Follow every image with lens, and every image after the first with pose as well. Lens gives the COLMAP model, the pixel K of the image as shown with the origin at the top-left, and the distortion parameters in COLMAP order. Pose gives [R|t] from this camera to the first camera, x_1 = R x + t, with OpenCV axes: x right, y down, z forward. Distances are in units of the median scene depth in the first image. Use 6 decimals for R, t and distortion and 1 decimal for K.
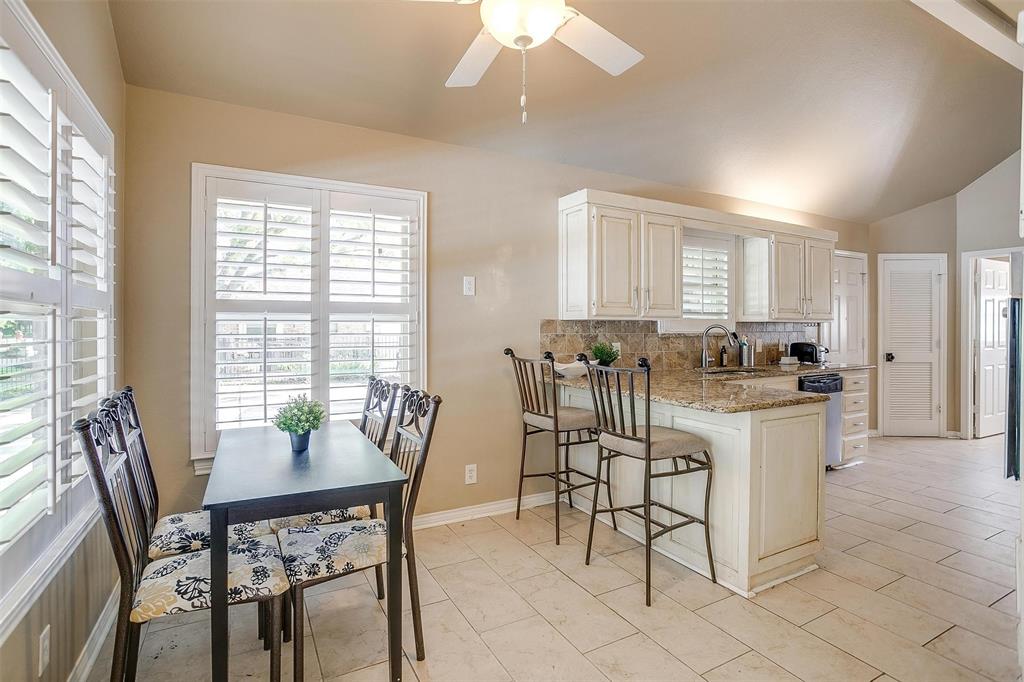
lens RADIAL K [[499.0, 0, 509.8], [0, 499.0, 331.7], [0, 0, 1]] dist [-0.030464, 0.009190]
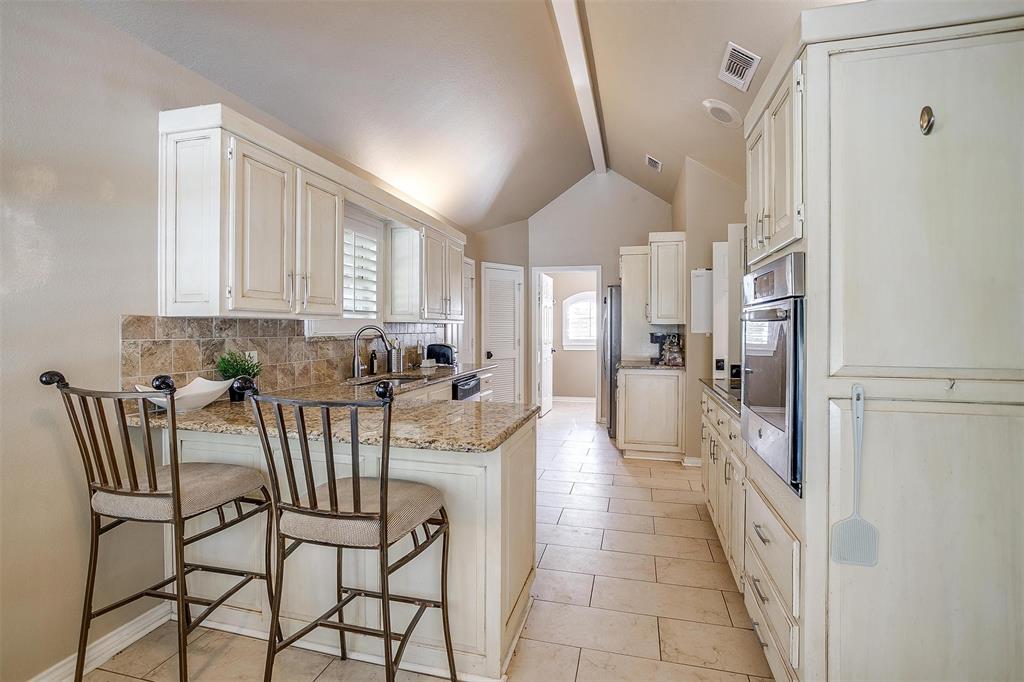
lens RADIAL K [[499.0, 0, 502.7], [0, 499.0, 328.4], [0, 0, 1]] dist [-0.030464, 0.009190]
pose [[0.687493, 0.001844, 0.726189, -0.043549], [0.000819, 0.999994, -0.003315, -0.006953], [-0.726191, 0.002873, 0.687487, 0.297567]]
